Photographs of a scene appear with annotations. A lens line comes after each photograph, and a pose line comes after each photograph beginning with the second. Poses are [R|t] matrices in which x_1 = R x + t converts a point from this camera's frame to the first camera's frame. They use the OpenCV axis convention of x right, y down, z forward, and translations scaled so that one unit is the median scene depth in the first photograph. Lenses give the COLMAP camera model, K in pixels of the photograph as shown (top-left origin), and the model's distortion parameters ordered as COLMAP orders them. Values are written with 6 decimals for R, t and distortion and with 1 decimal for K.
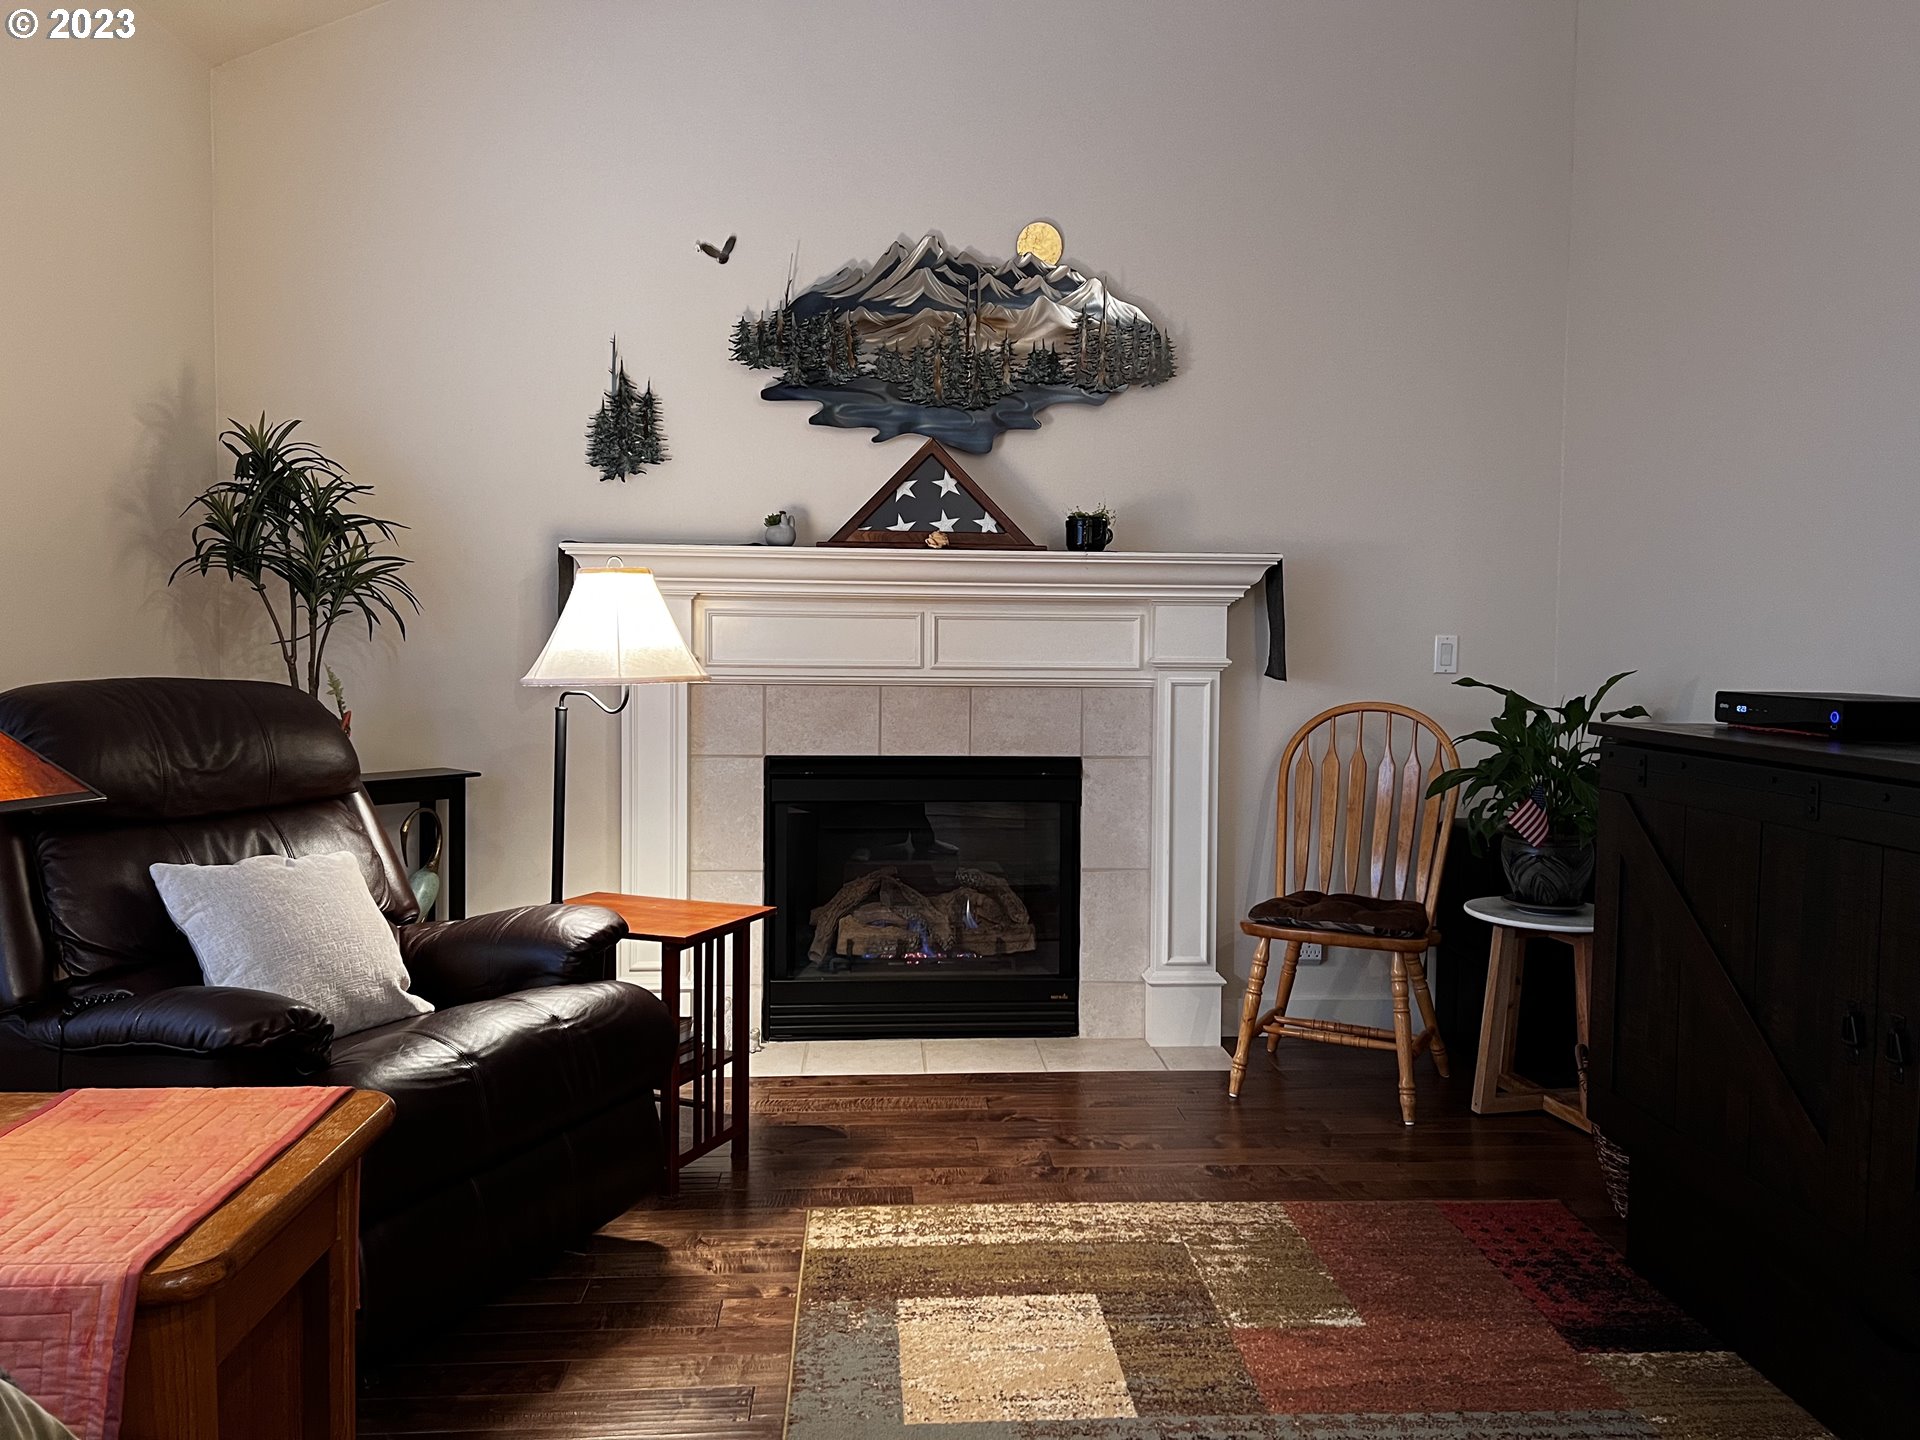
lens RADIAL K [[1456.6, 0, 979.4], [0, 1456.6, 709.1], [0, 0, 1]] dist [0.032173, -0.028383]
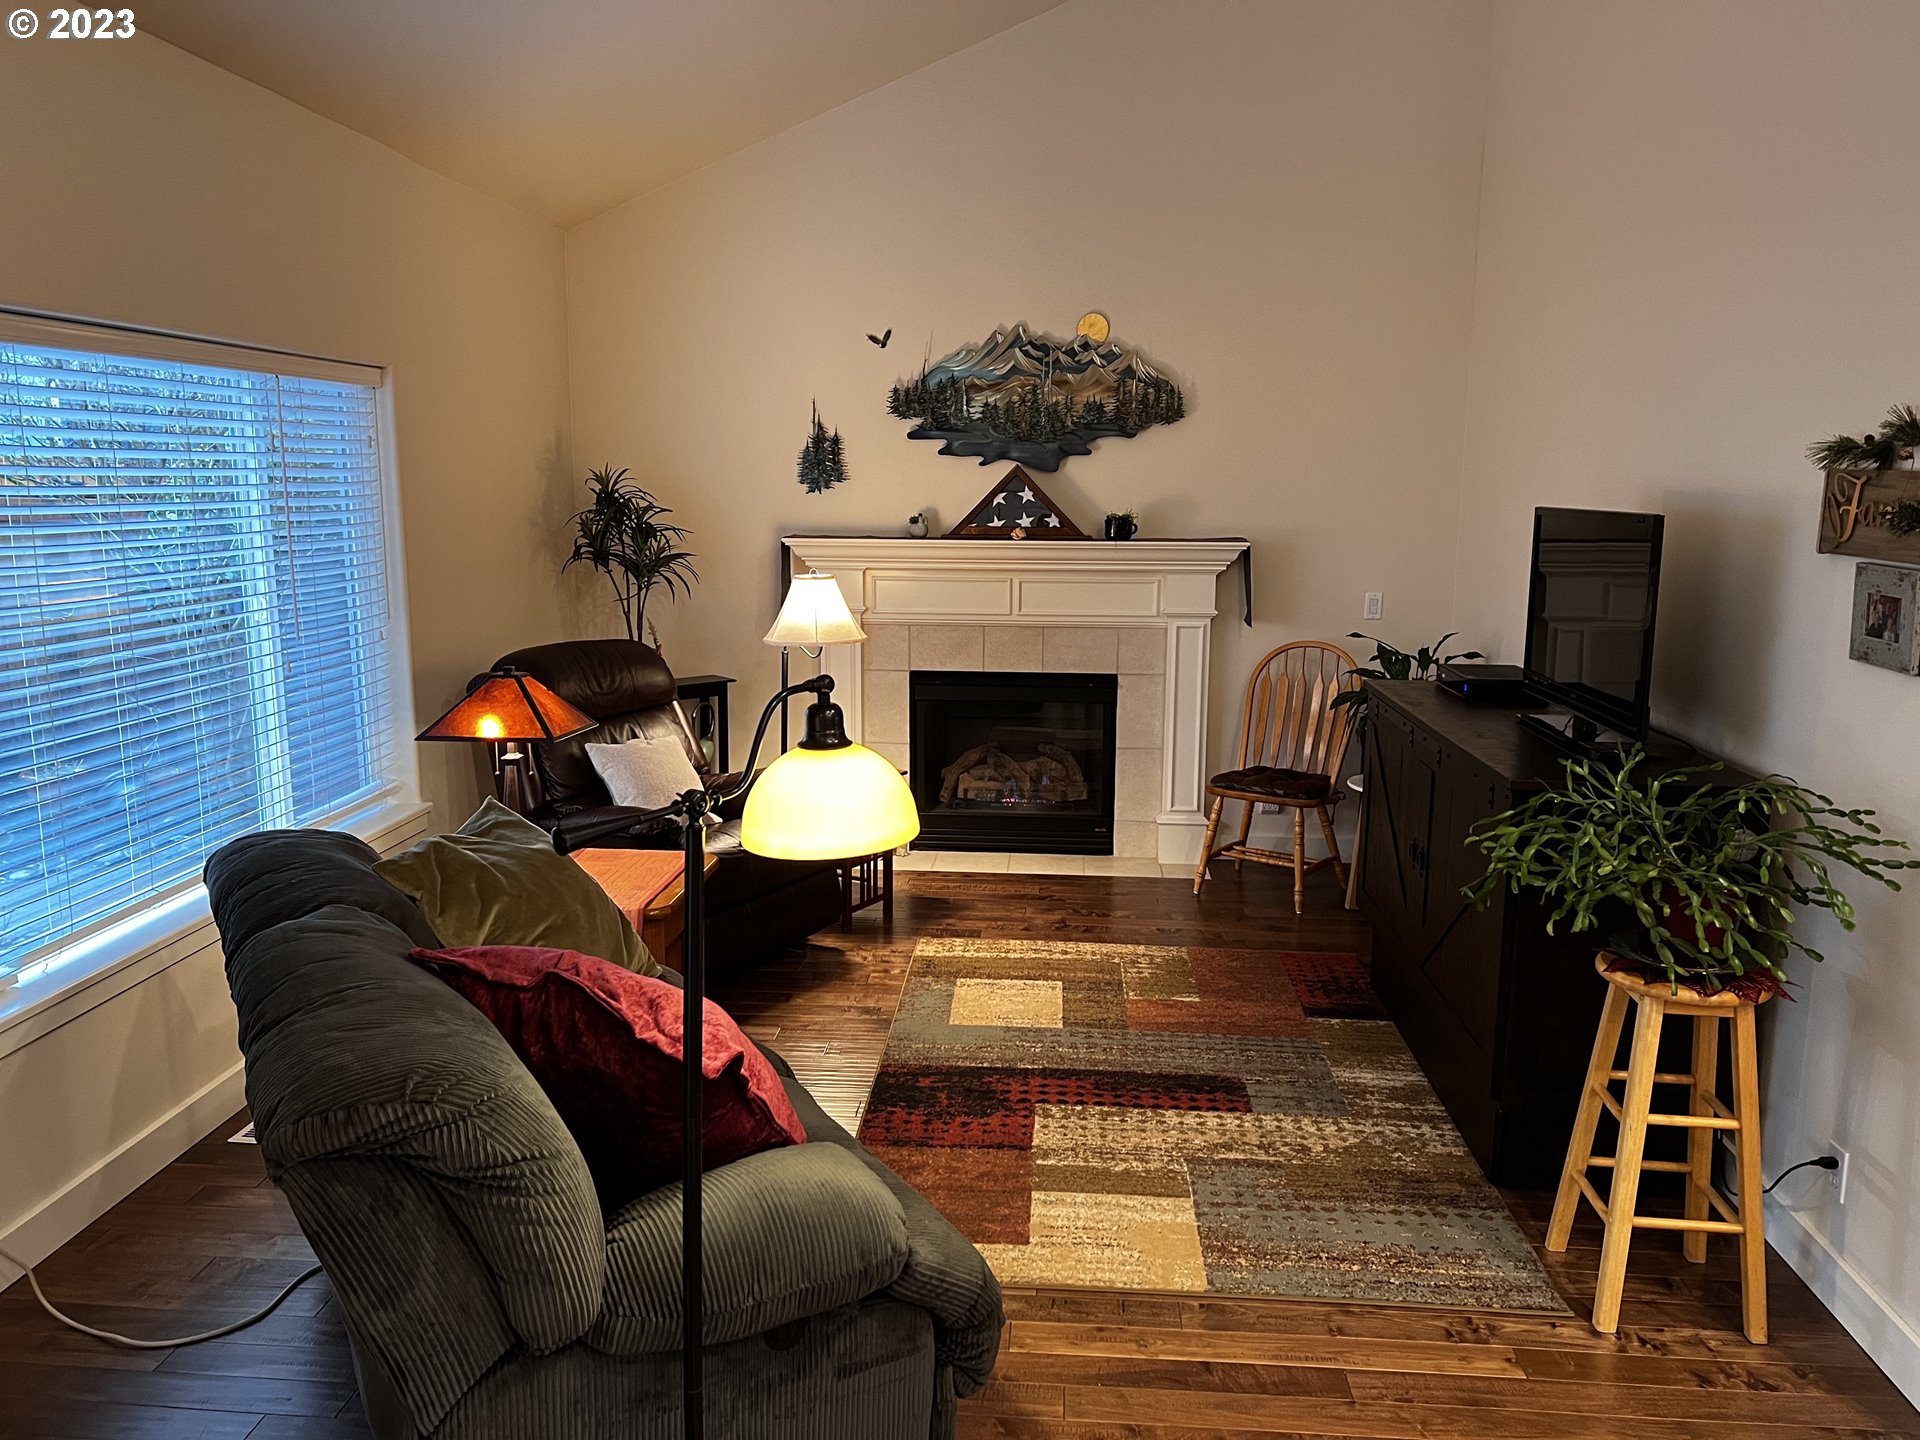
lens RADIAL K [[1456.6, 0, 956.5], [0, 1456.6, 738.0], [0, 0, 1]] dist [0.032173, -0.028383]
pose [[0.987470, 0.024141, -0.155948, 0.157195], [-0.003592, 0.991411, 0.130730, -0.107587], [0.157764, -0.128532, 0.979076, -0.564270]]
